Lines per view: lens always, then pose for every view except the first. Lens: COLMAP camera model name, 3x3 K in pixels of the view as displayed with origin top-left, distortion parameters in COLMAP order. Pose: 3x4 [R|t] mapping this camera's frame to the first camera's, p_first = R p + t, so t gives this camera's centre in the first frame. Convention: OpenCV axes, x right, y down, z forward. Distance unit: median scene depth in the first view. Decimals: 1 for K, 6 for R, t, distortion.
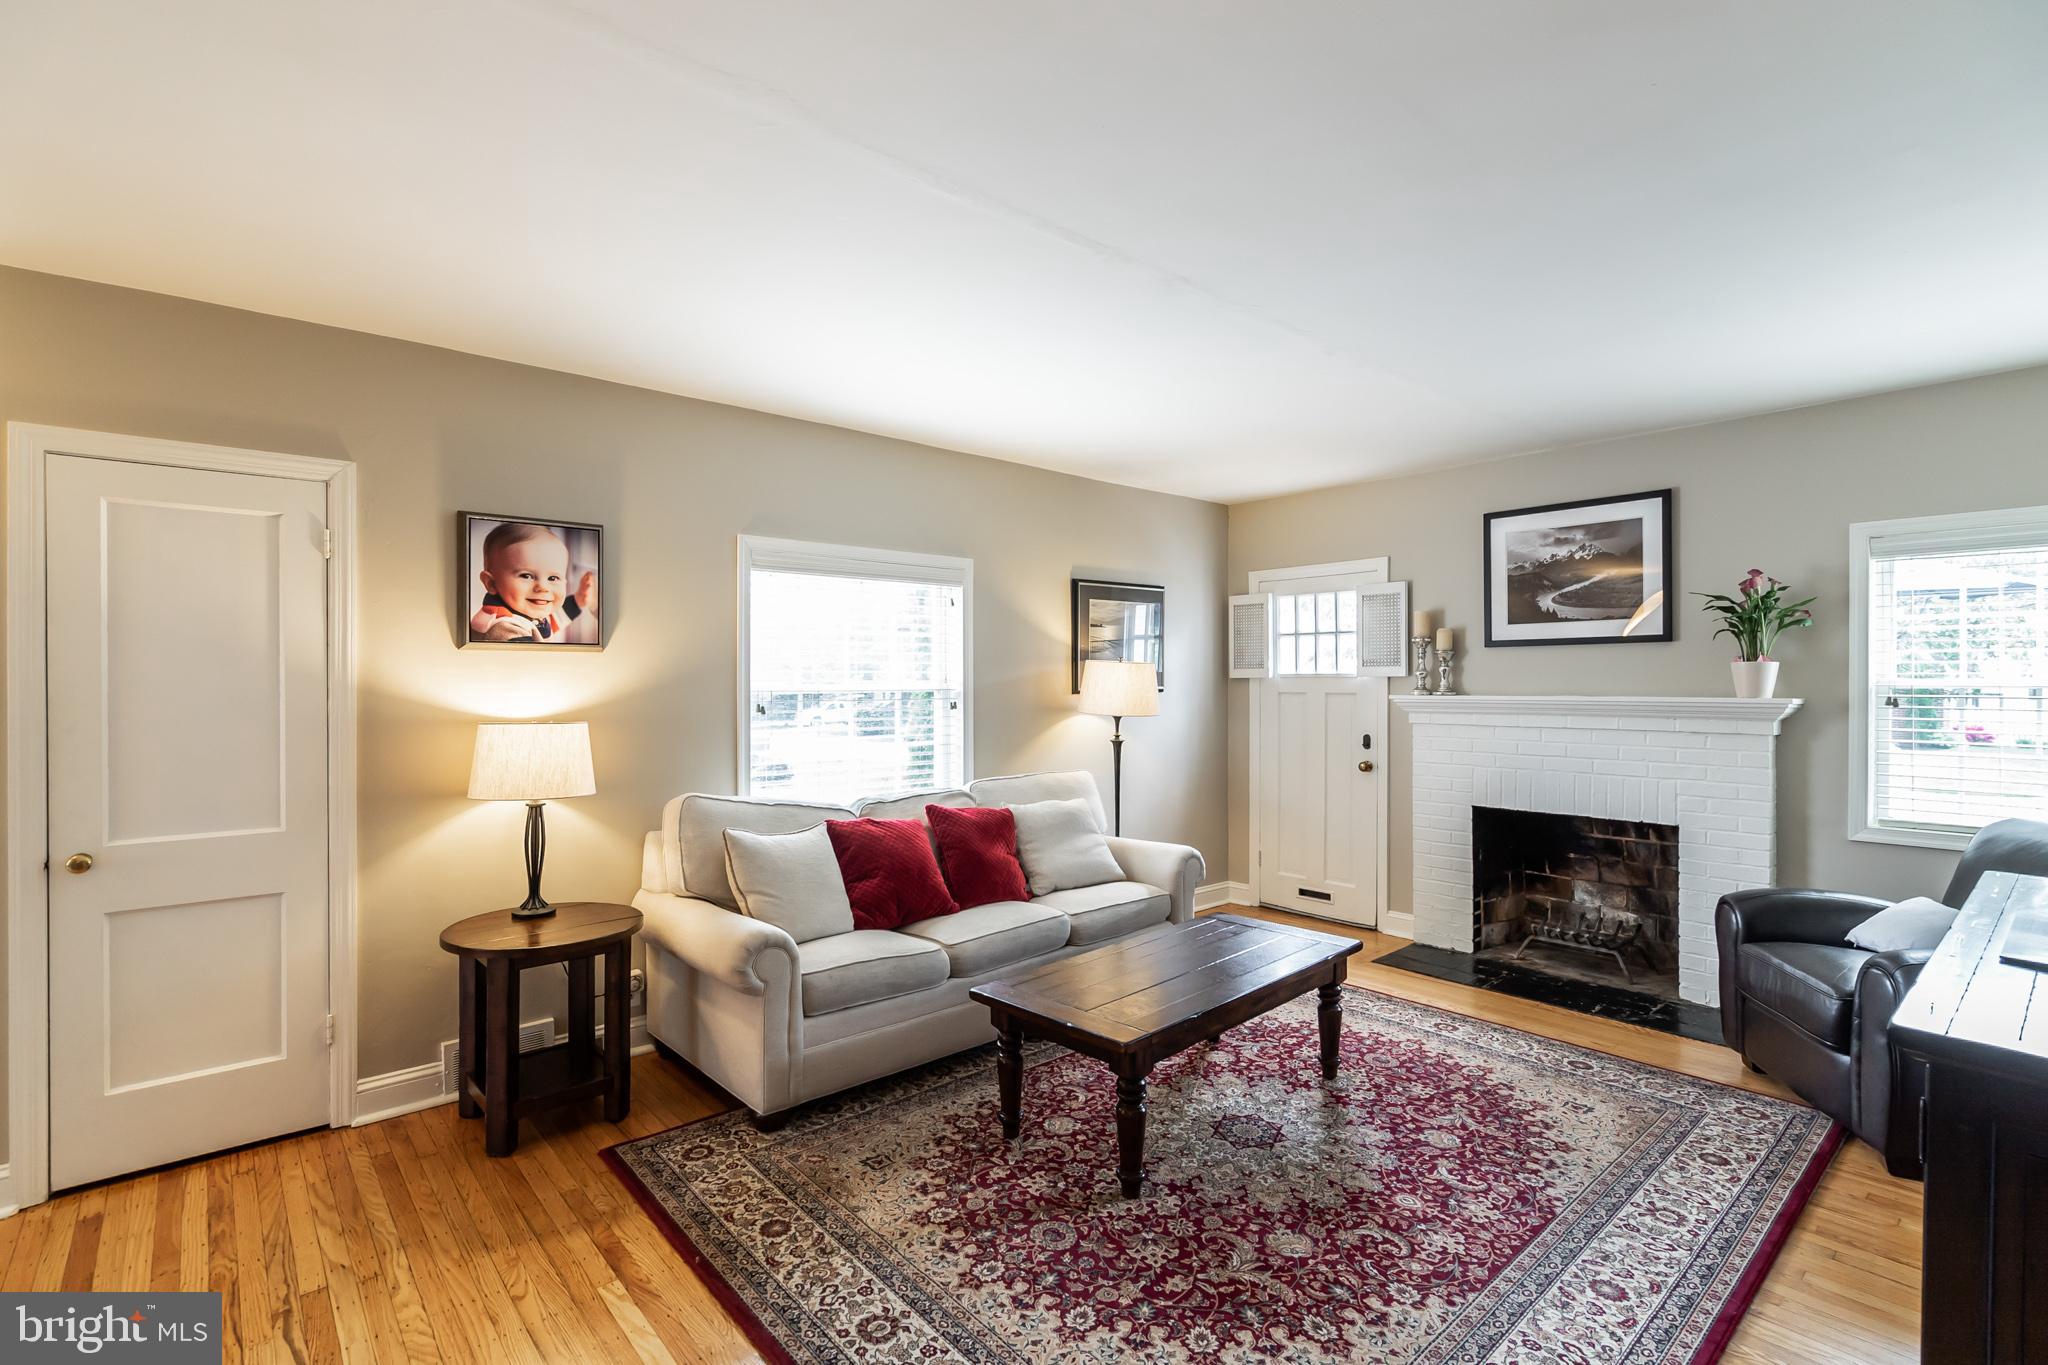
lens RADIAL K [[931.2, 0, 1024.0], [0, 931.2, 682.5], [0, 0, 1]] dist [-0.002220, -0.000014]
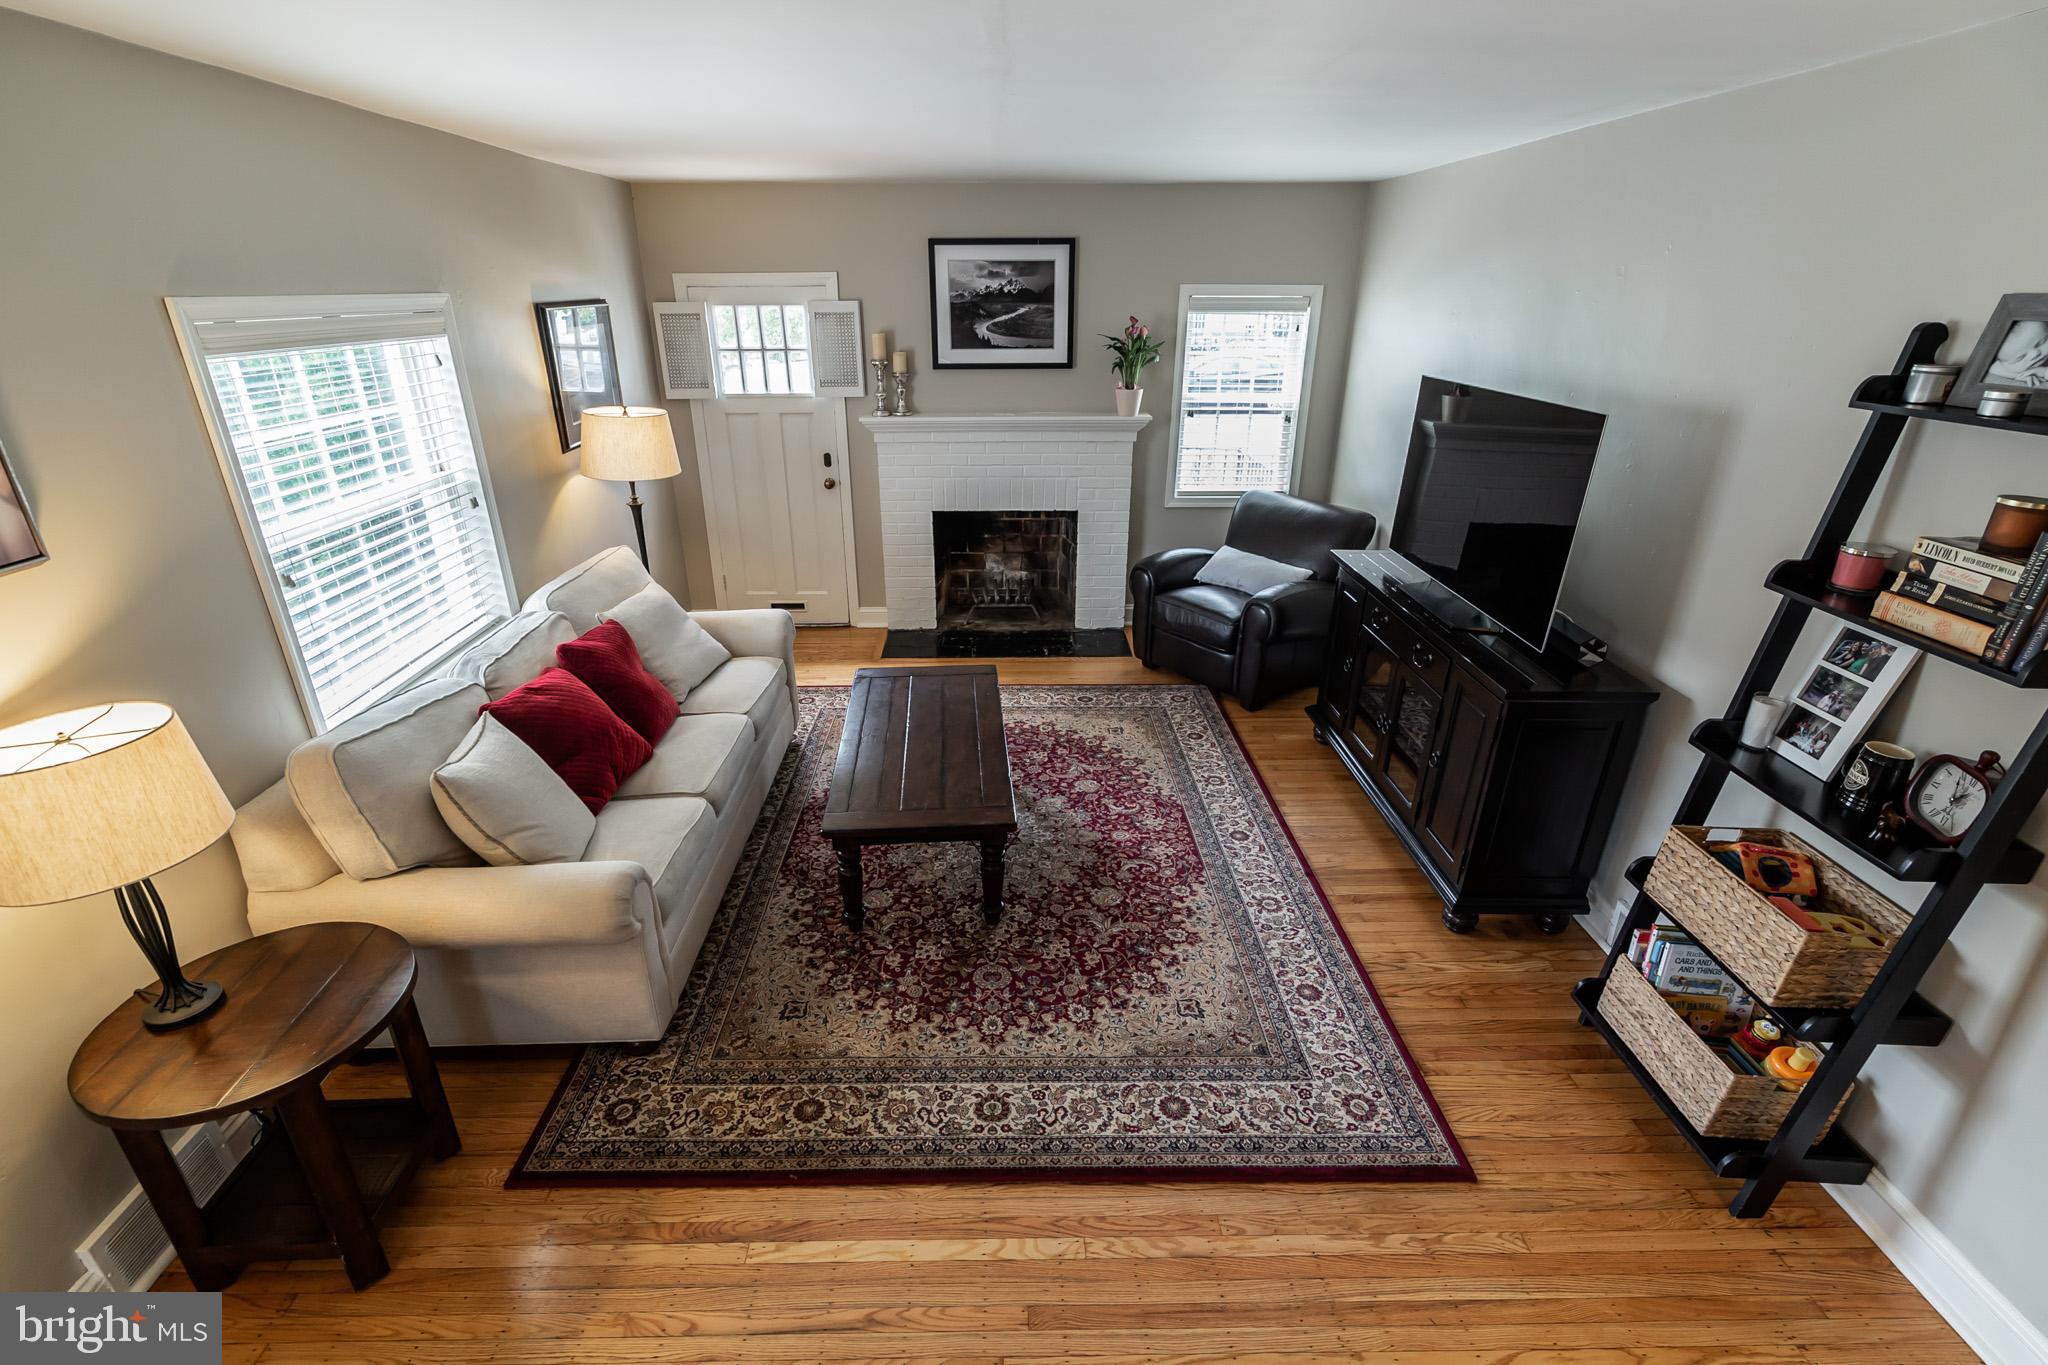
lens RADIAL K [[923.7, 0, 1024.0], [0, 923.7, 682.5], [0, 0, 1]] dist [0.003411, 0.000091]
pose [[0.648176, -0.296969, 0.701197, -0.362704], [0.000969, 0.921143, 0.389223, -0.135856], [-0.761490, -0.251606, 0.597351, 0.164492]]
